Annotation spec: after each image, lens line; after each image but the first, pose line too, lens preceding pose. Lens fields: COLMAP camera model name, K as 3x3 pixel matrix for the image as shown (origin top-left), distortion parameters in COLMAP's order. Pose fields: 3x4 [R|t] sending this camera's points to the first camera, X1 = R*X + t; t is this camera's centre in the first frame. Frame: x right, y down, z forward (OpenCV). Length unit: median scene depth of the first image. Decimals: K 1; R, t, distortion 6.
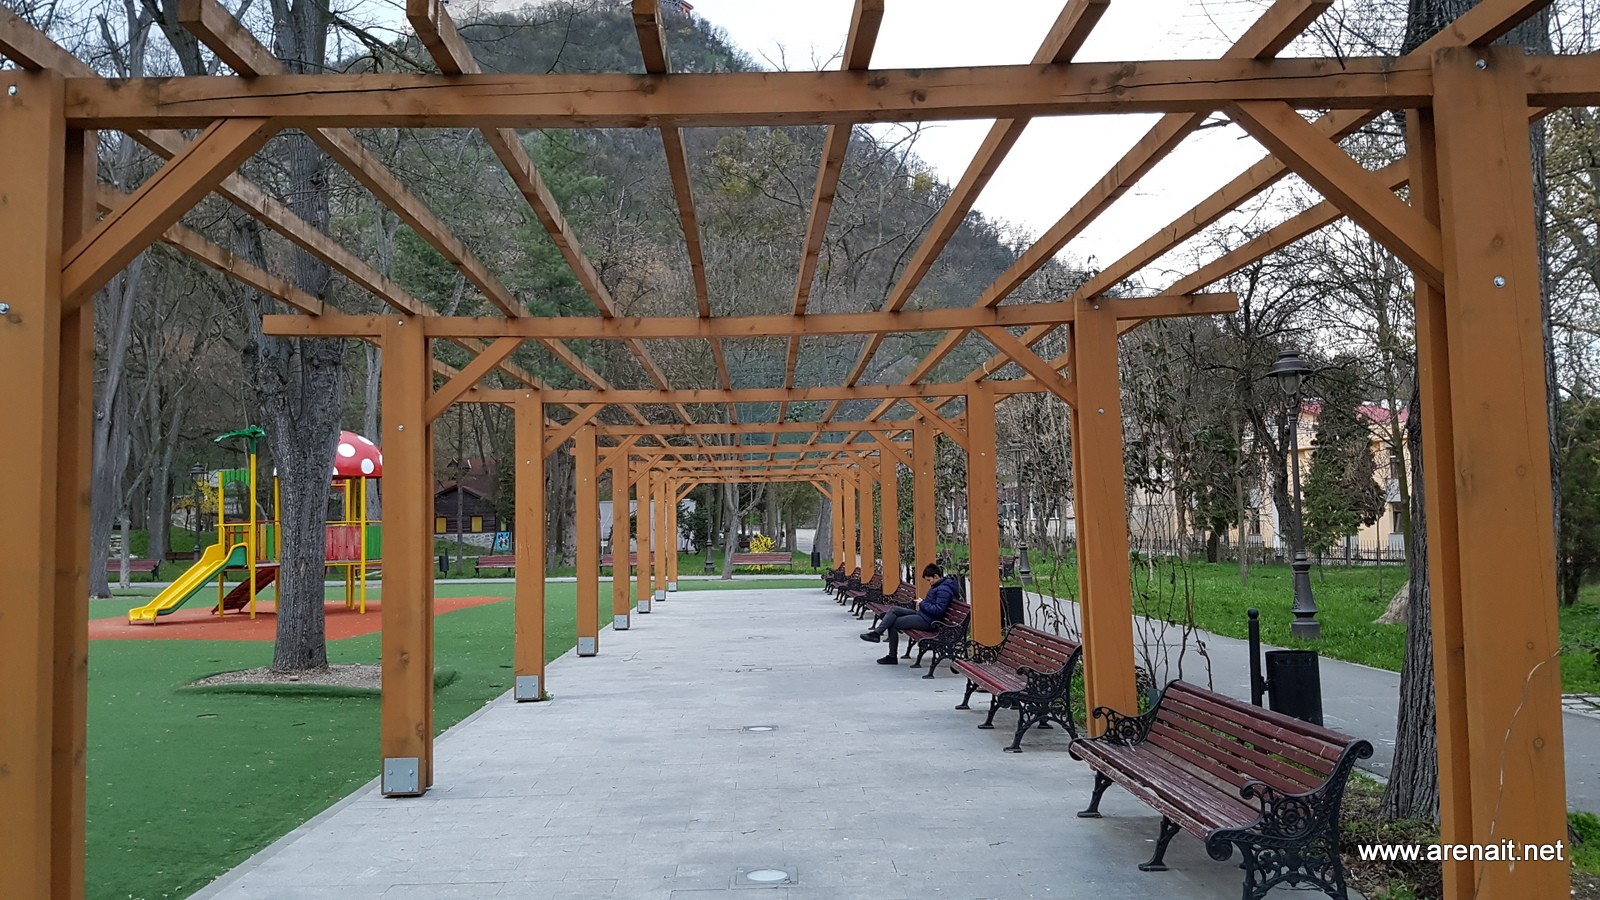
lens RADIAL K [[1235.3, 0, 800.0], [0, 1235.3, 450.0], [0, 0, 1]] dist [0.238944, -0.487096]
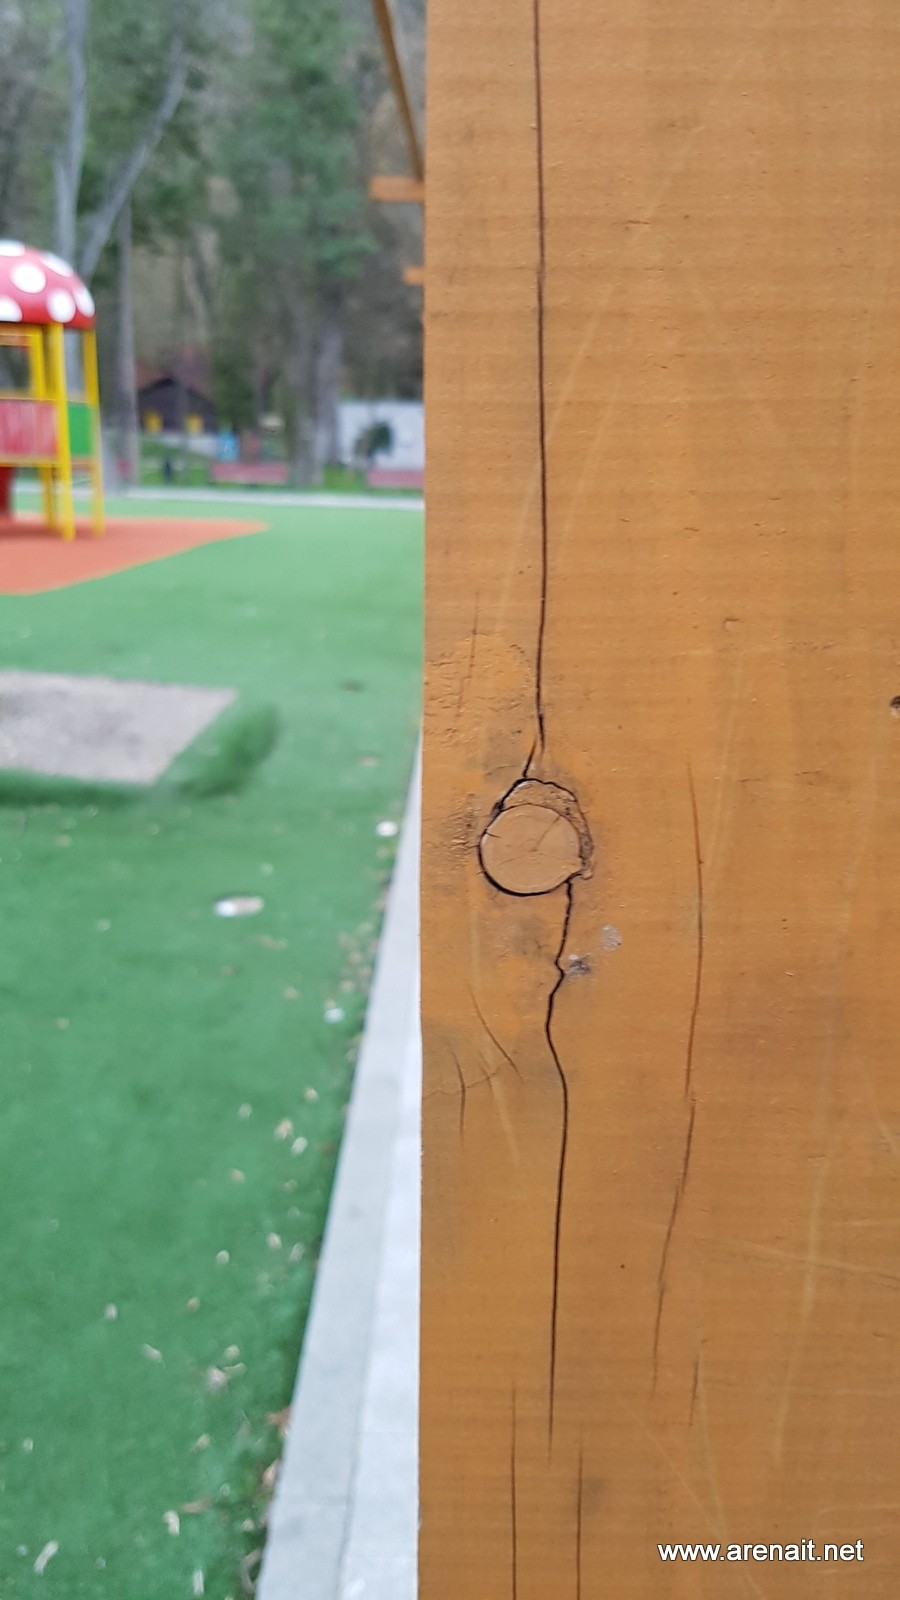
lens RADIAL K [[1235.3, 0, 450.0], [0, 1235.3, 800.0], [0, 0, 1]] dist [0.238944, -0.487096]
pose [[0.997569, 0.056445, -0.040871, -0.107530], [-0.039774, 0.942729, 0.331179, 0.027688], [0.057224, -0.328748, 0.942683, 0.323127]]
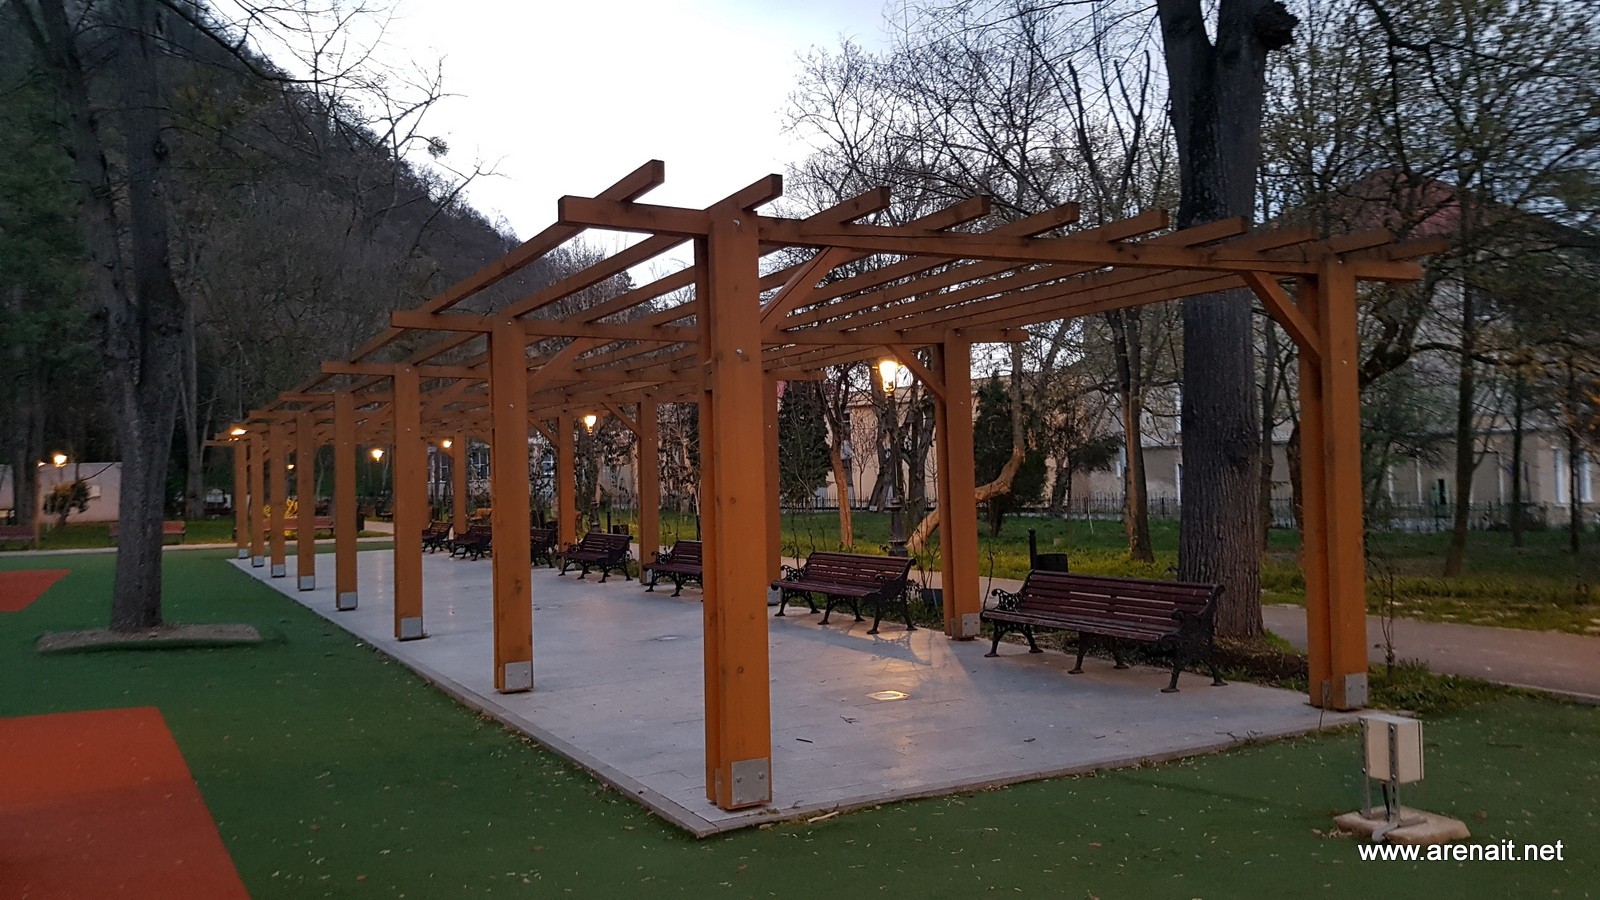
lens RADIAL K [[1220.0, 0, 844.3], [0, 1220.0, 446.0], [0, 0, 1]] dist [0.132637, -0.209341]
pose [[0.881697, 0.001065, 0.471814, -0.205112], [-0.014344, 0.999596, 0.024548, -0.004032], [-0.471597, -0.028412, 0.881356, -0.085120]]
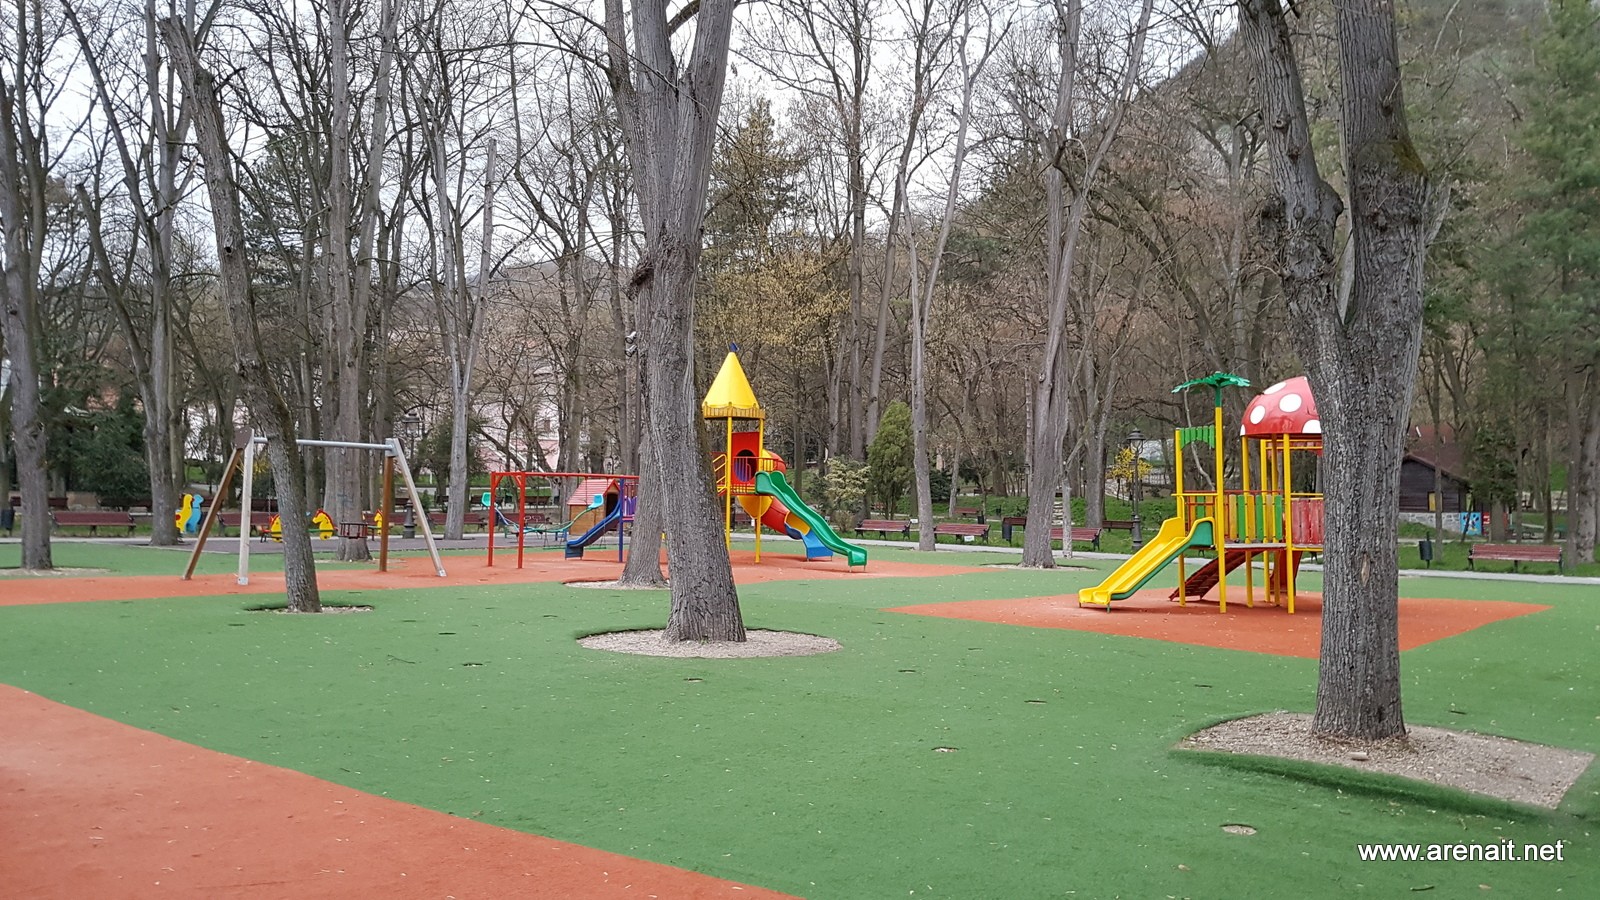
lens RADIAL K [[1248.4, 0, 752.8], [0, 1248.4, 422.6], [0, 0, 1]] dist [0.102881, -0.187574]
pose [[0.746733, -0.015215, -0.664950, -0.116199], [0.015158, 0.999868, -0.005857, 0.012900], [0.664952, -0.005706, 0.746865, 0.201587]]
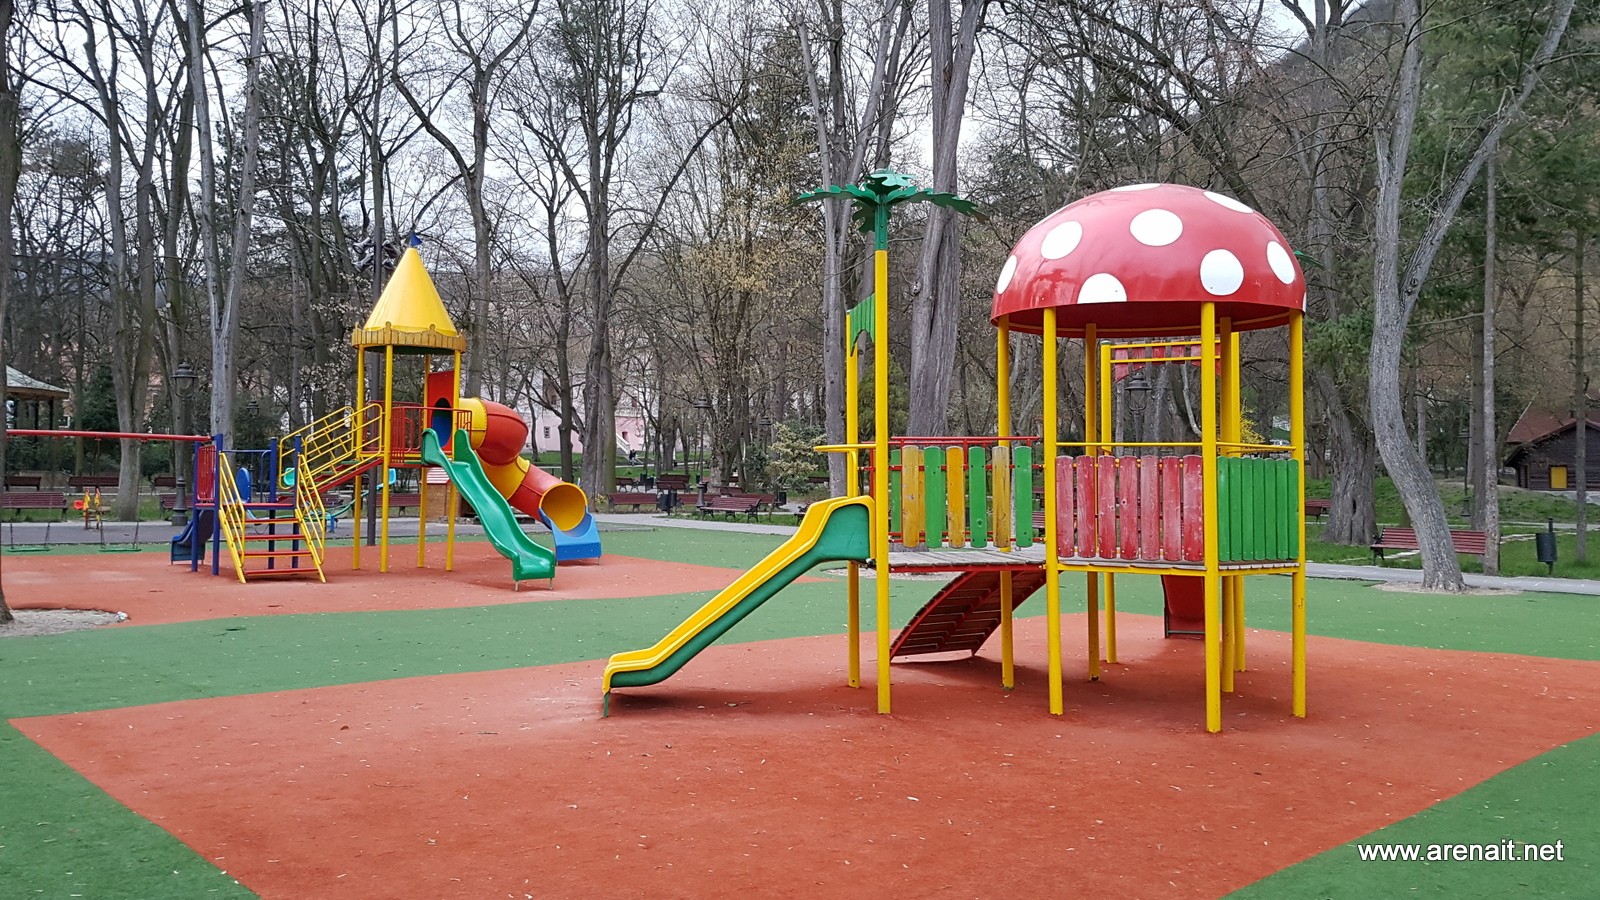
lens RADIAL K [[1235.3, 0, 800.0], [0, 1235.3, 450.0], [0, 0, 1]] dist [0.238944, -0.487096]
pose [[0.676938, 0.004063, -0.736029, -0.186931], [0.024924, 0.999285, 0.028439, 0.049643], [0.735618, -0.037596, 0.676353, 0.753937]]
